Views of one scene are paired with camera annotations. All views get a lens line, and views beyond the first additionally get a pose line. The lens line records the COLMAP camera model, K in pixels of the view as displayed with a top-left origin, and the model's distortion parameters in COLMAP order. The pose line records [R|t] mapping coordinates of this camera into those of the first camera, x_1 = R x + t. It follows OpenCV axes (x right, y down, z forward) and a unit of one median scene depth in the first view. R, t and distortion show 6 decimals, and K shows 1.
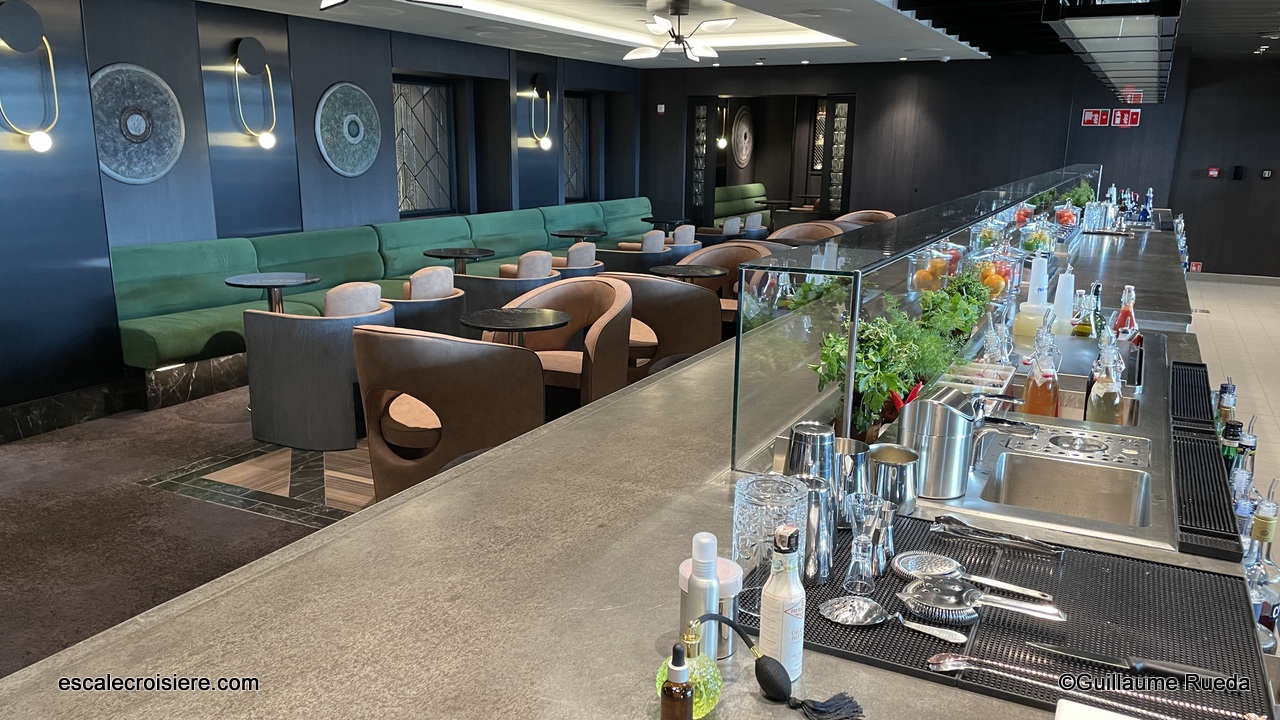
lens RADIAL K [[963.5, 0, 639.5], [0, 963.5, 363.8], [0, 0, 1]] dist [-0.013220, -0.002607]
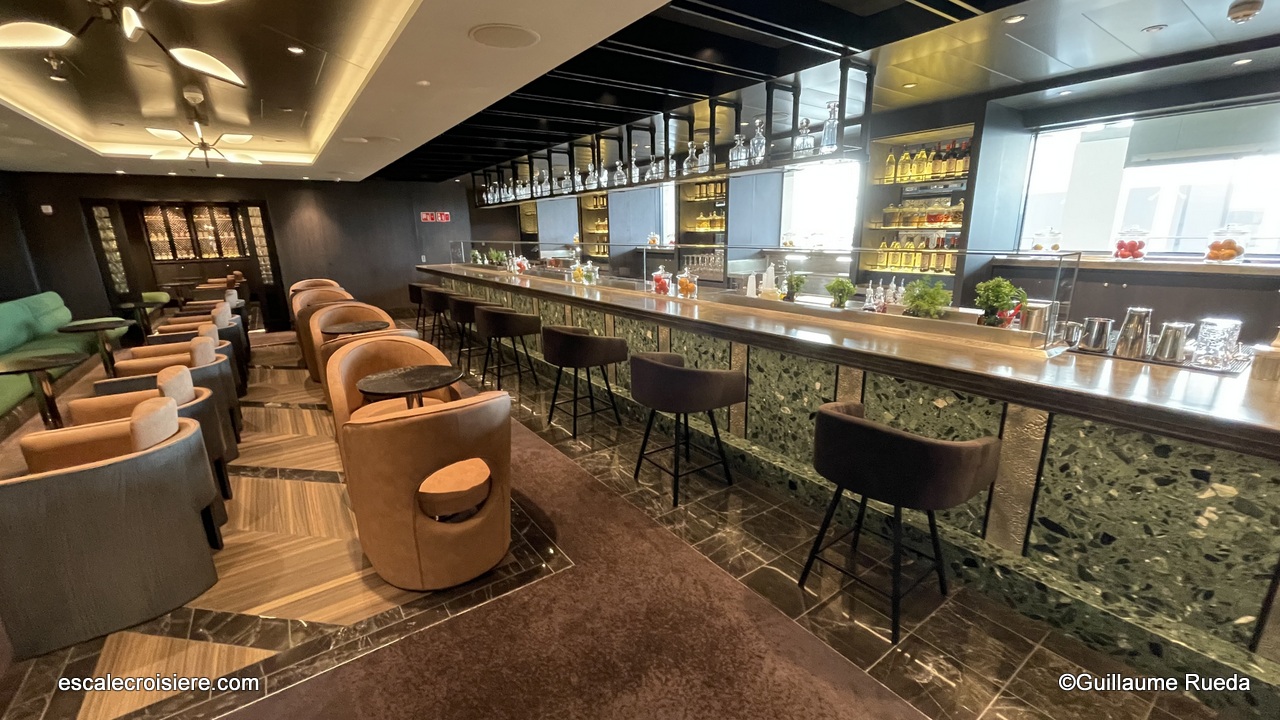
lens RADIAL K [[519.9, 0, 638.4], [0, 519.9, 364.8], [0, 0, 1]] dist [0.000116, -0.000077]
pose [[0.473263, -0.238858, 0.847921, -0.226838], [0.223031, 0.963667, 0.146980, -0.043239], [-0.852220, 0.119553, 0.509340, 0.192637]]
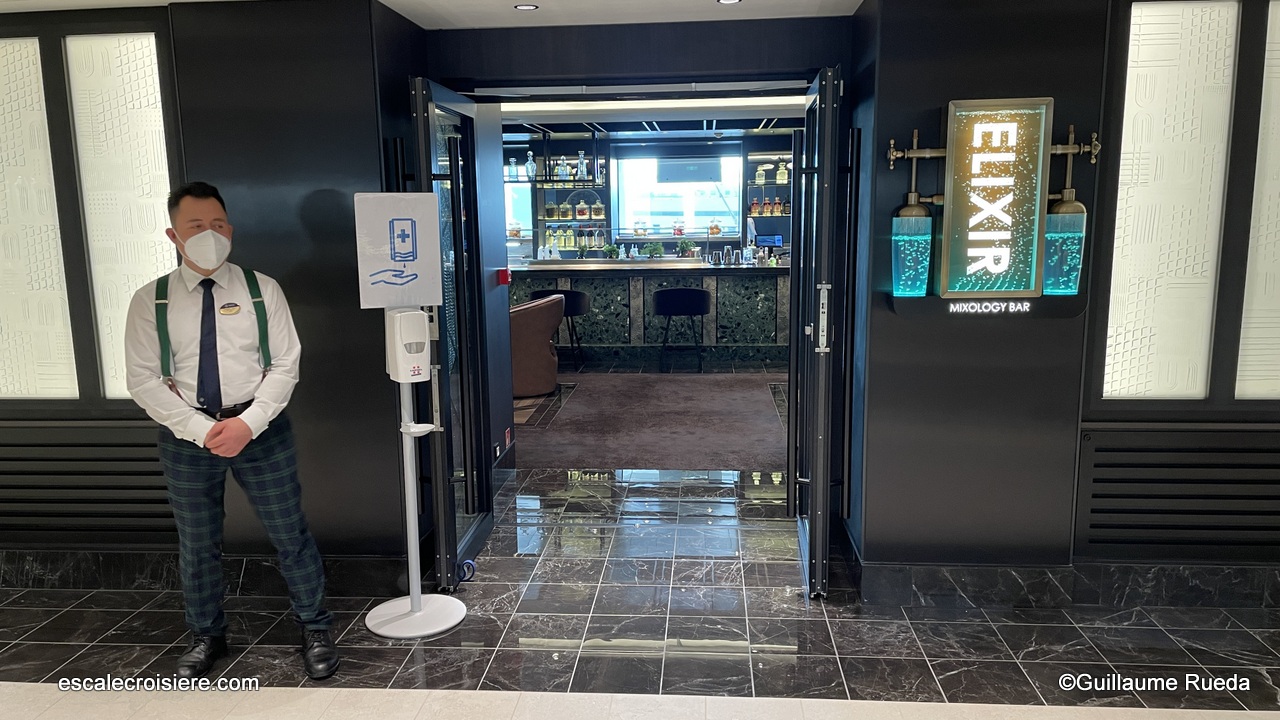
lens RADIAL K [[963.5, 0, 638.1], [0, 963.5, 362.7], [0, 0, 1]] dist [-0.013220, -0.002607]
pose [[-0.392223, -0.146318, 0.908159, -0.820357], [0.222728, 0.942785, 0.248090, -0.141955], [-0.892499, 0.299579, -0.337193, 0.560043]]
